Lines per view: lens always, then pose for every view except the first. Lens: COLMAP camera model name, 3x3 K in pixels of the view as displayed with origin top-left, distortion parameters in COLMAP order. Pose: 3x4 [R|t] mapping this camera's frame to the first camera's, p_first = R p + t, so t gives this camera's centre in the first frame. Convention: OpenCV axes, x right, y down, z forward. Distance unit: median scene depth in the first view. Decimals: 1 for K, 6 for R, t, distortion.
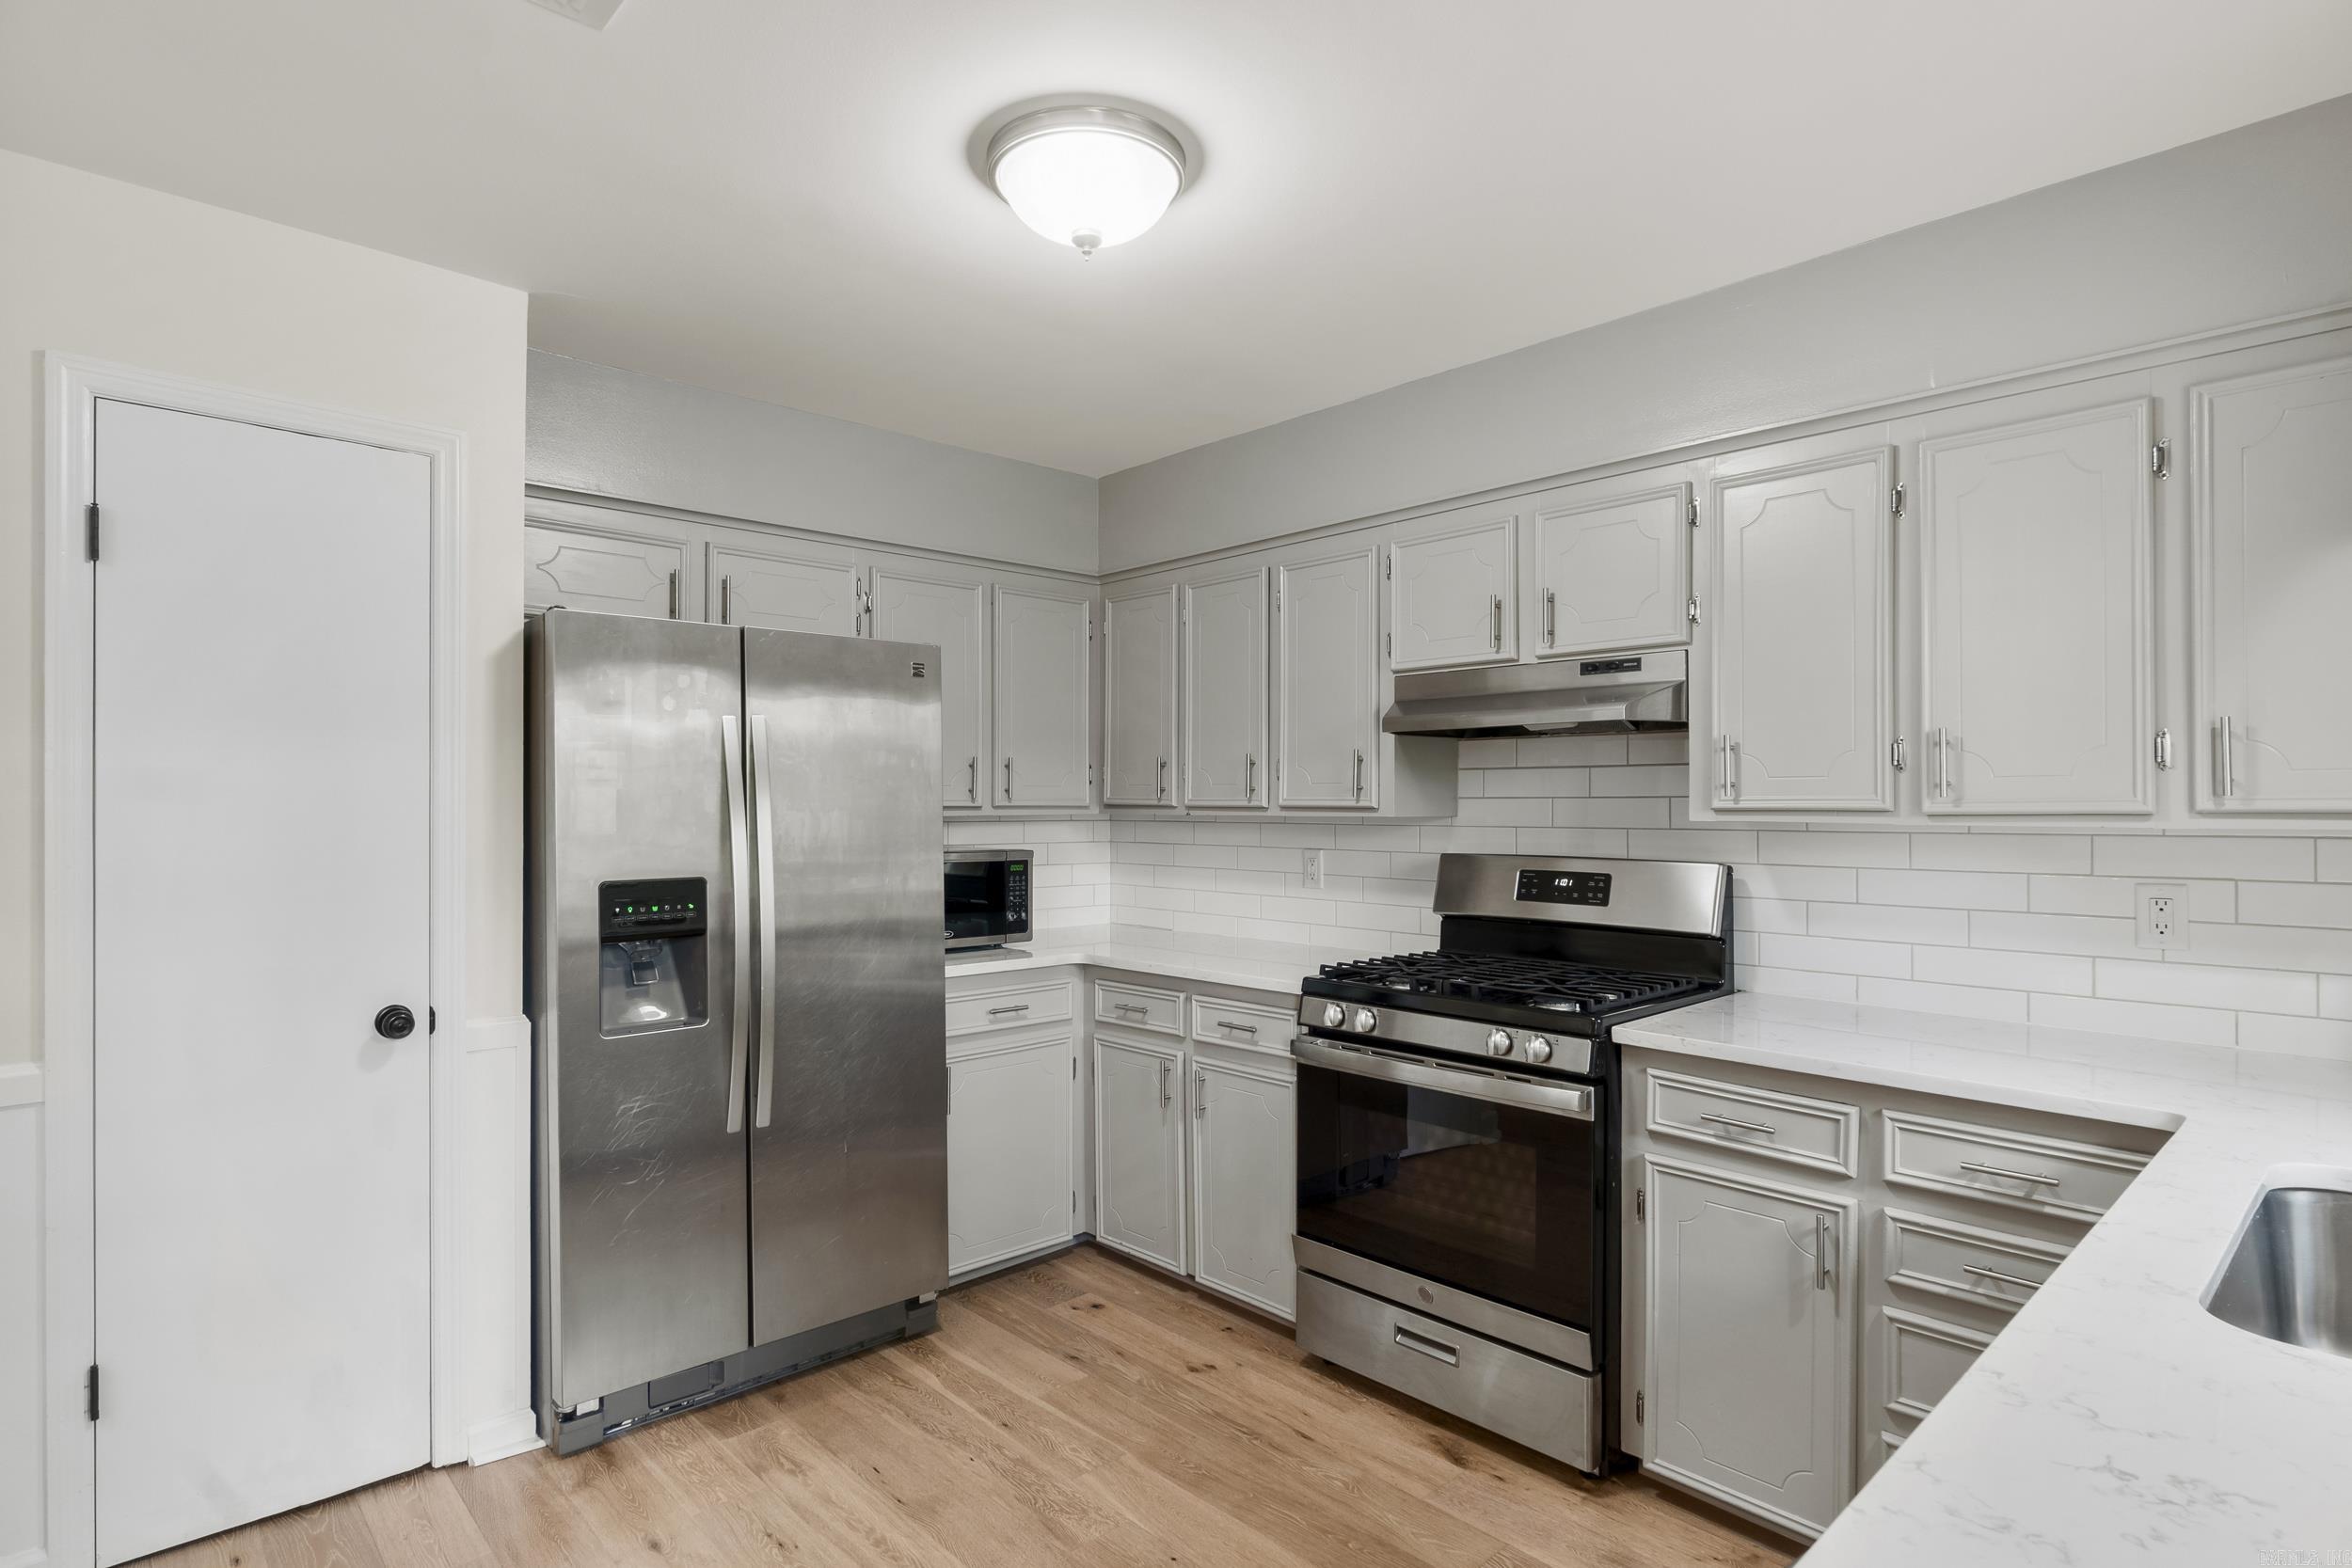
lens RADIAL K [[1209.2, 0, 1171.7], [0, 1209.2, 804.6], [0, 0, 1]] dist [-0.003868, 0.001096]
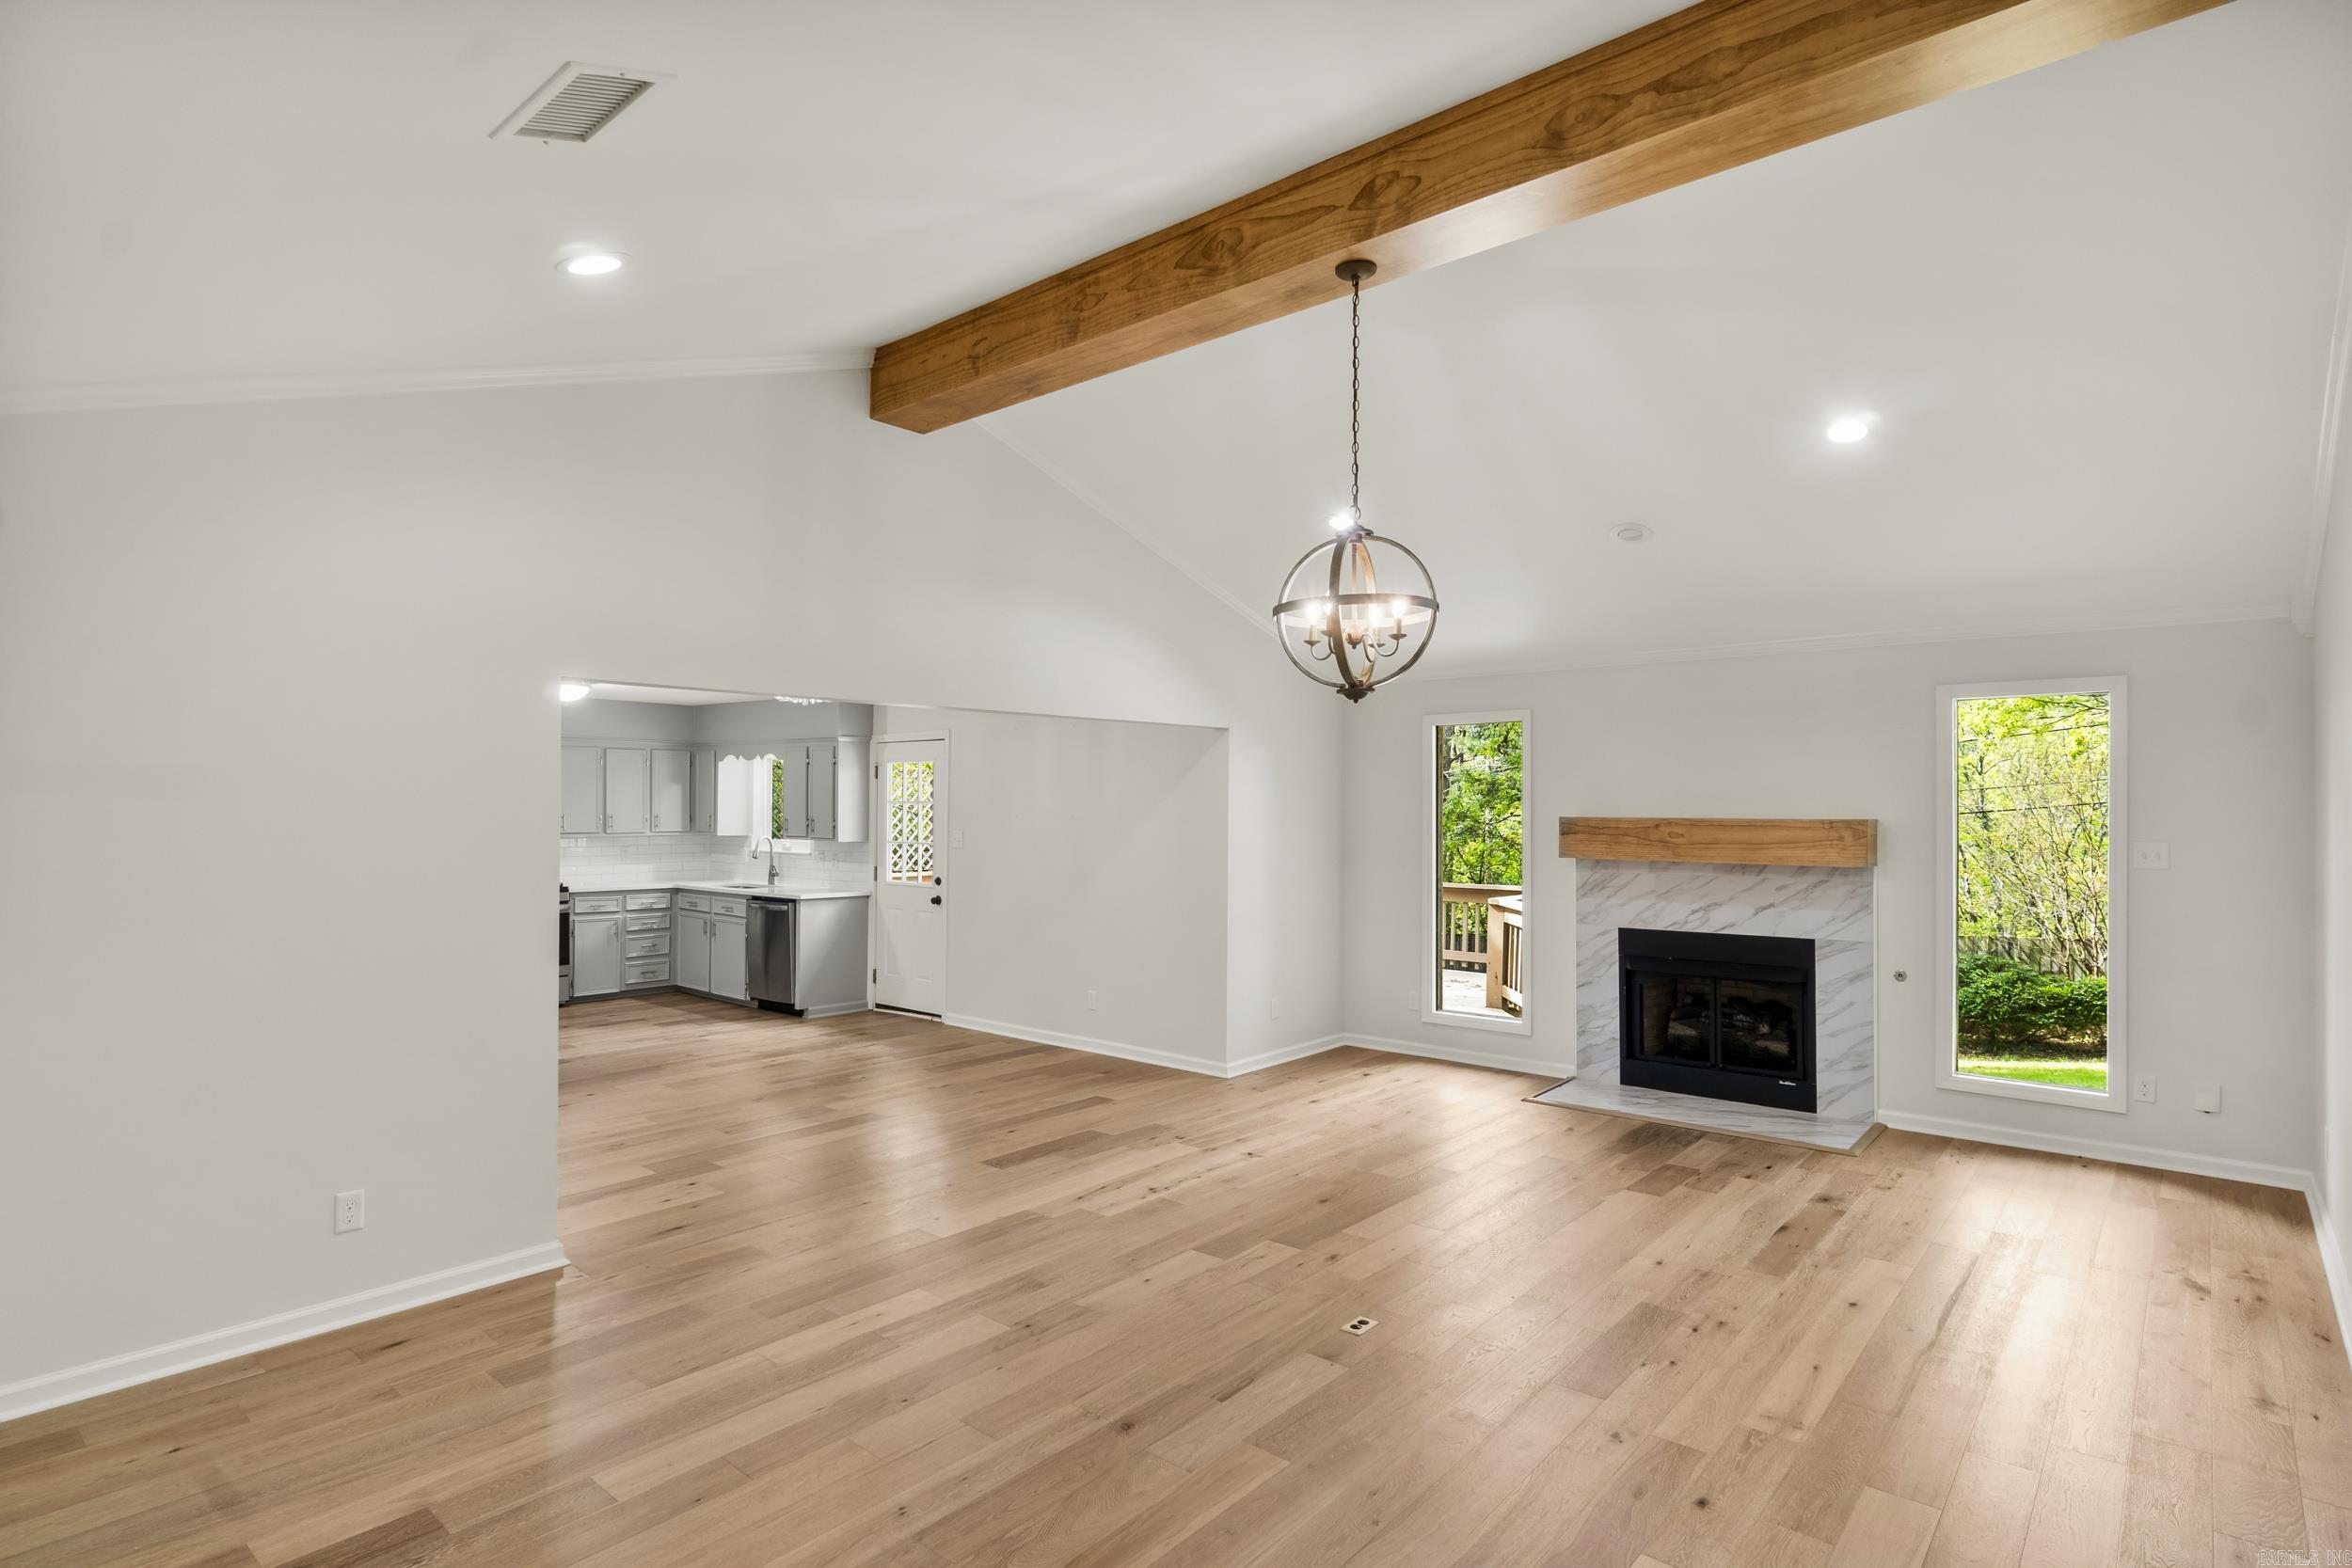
lens RADIAL K [[1209.2, 0, 1144.5], [0, 1209.2, 799.2], [0, 0, 1]] dist [-0.003868, 0.001096]
pose [[-0.096729, 0.004899, 0.995299, -3.431243], [-0.004693, 0.999975, -0.005378, -0.088200], [-0.995300, -0.005191, -0.096704, -0.456205]]
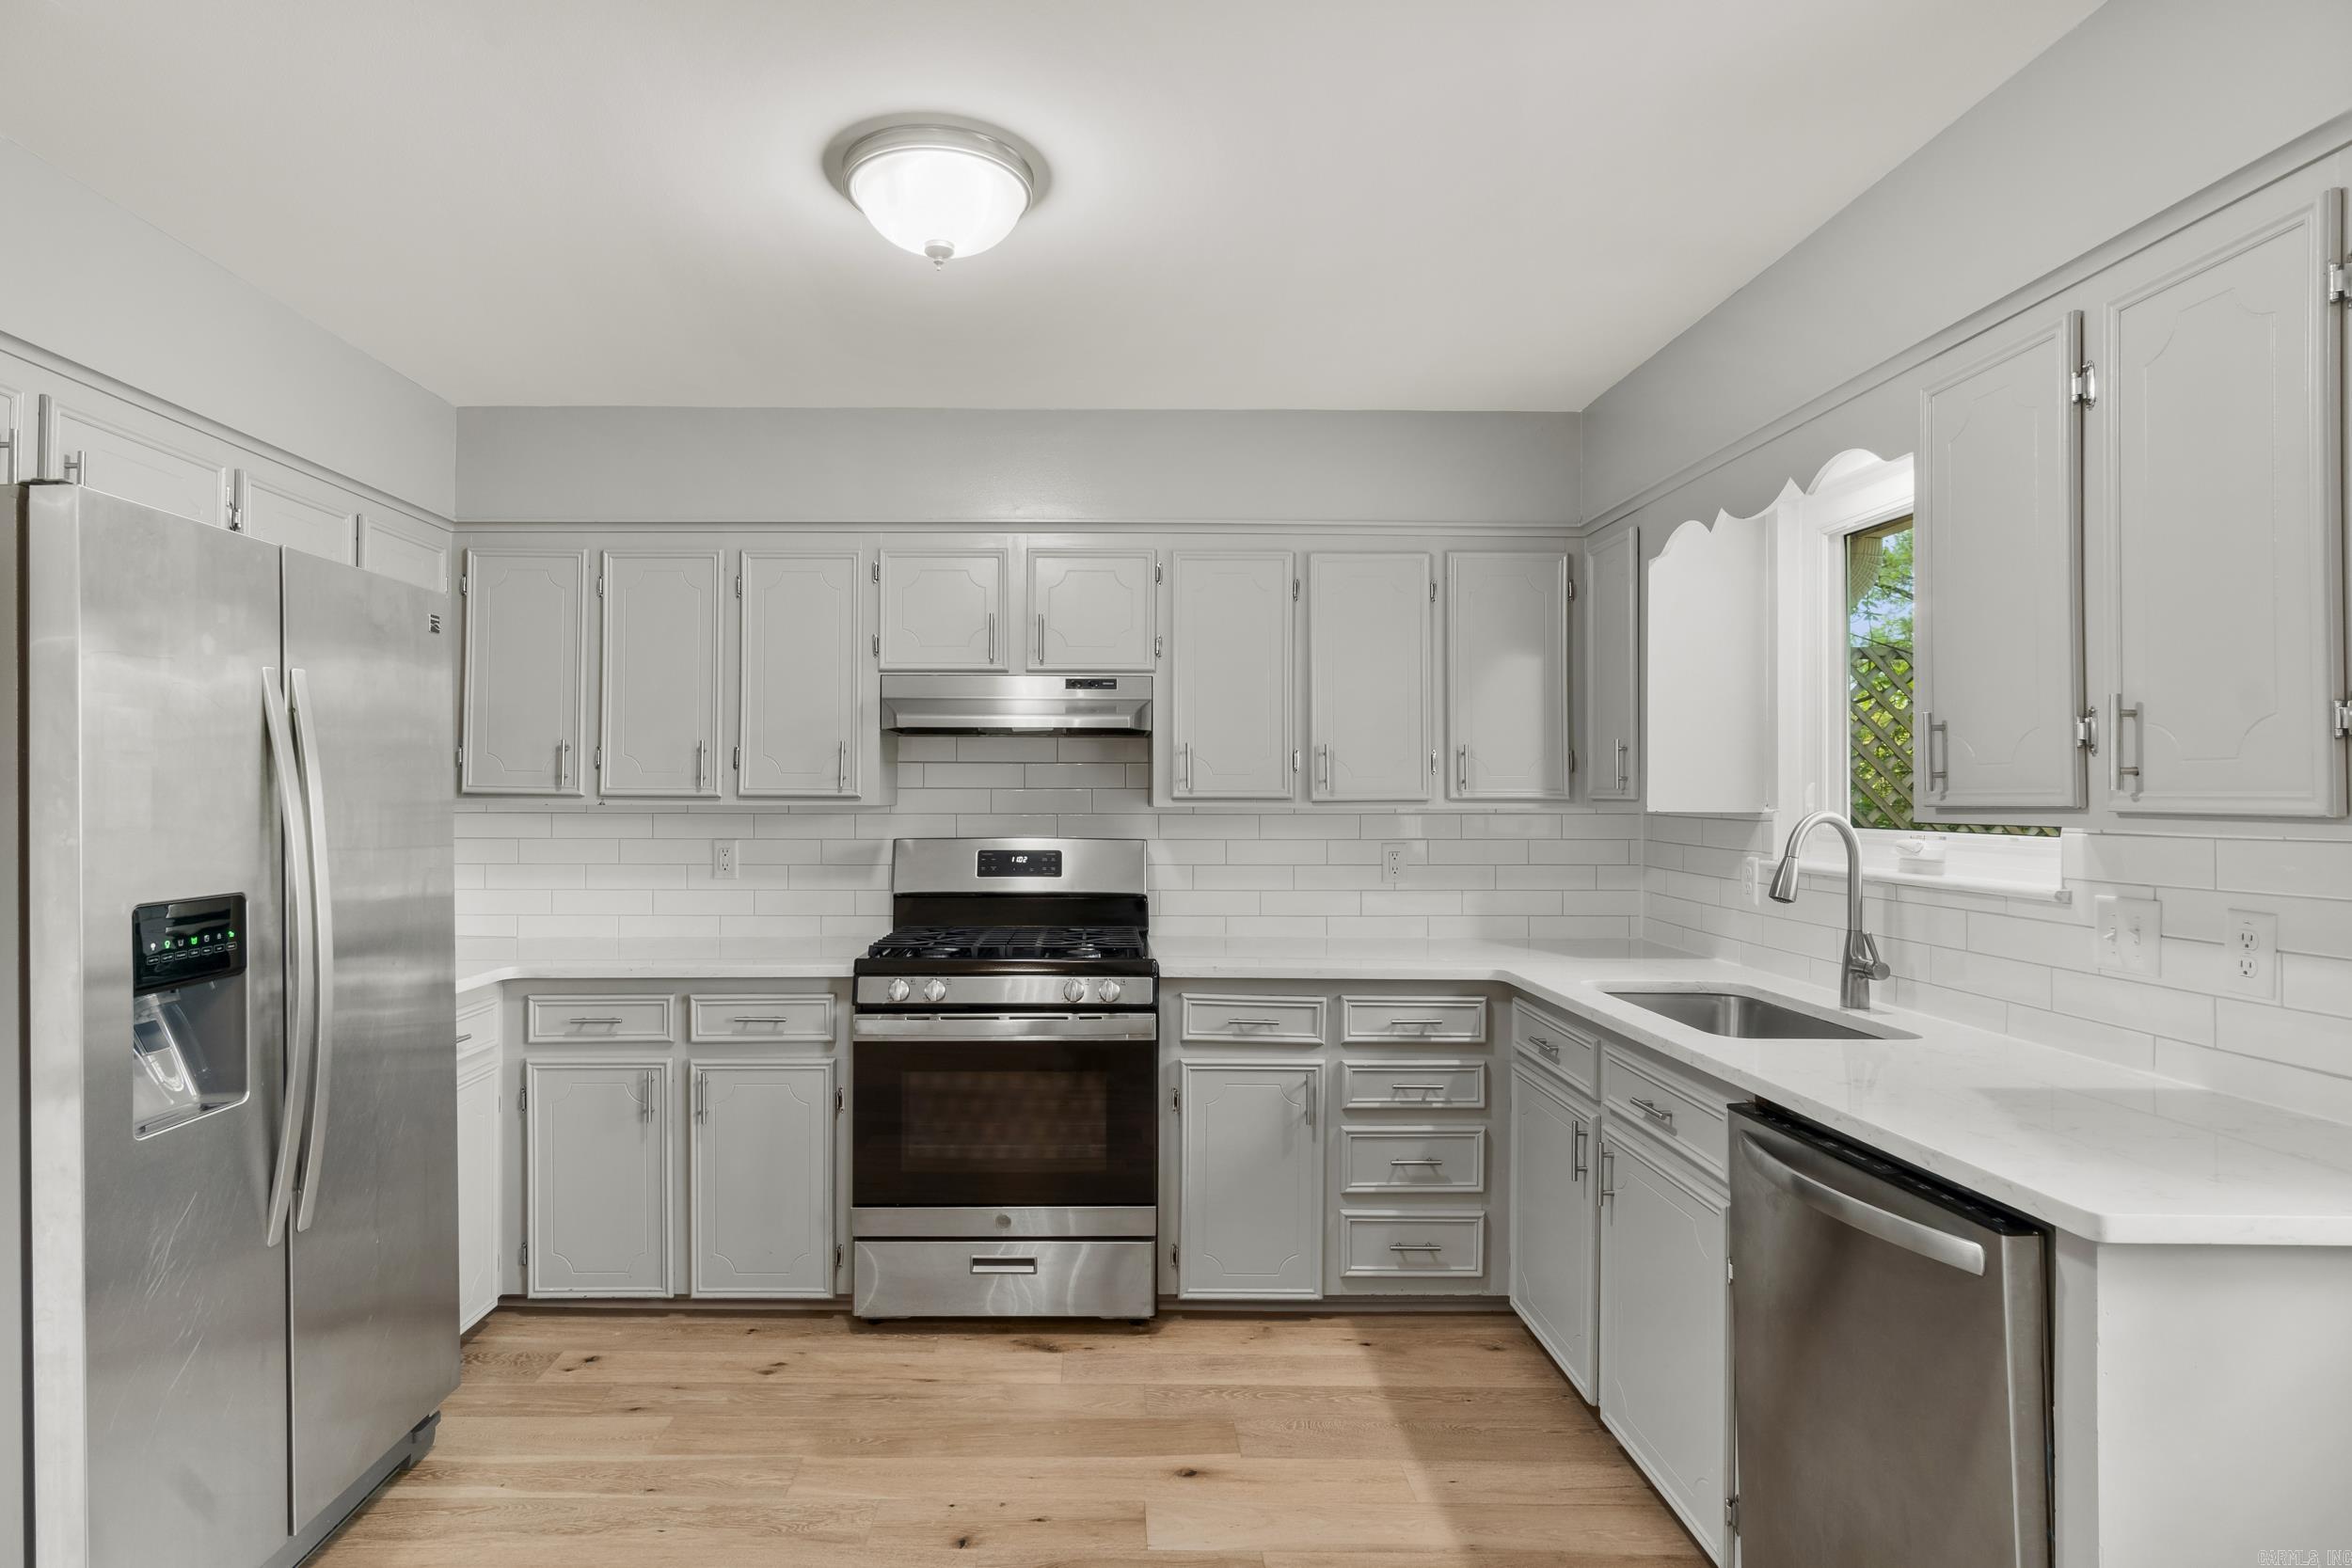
lens RADIAL K [[1209.2, 0, 1119.2], [0, 1209.2, 781.8], [0, 0, 1]] dist [-0.003868, 0.001096]
pose [[0.674107, 0.010318, 0.738562, -0.563806], [-0.001677, 0.999921, -0.012439, 0.002855], [-0.738632, 0.007147, 0.674071, 0.141865]]
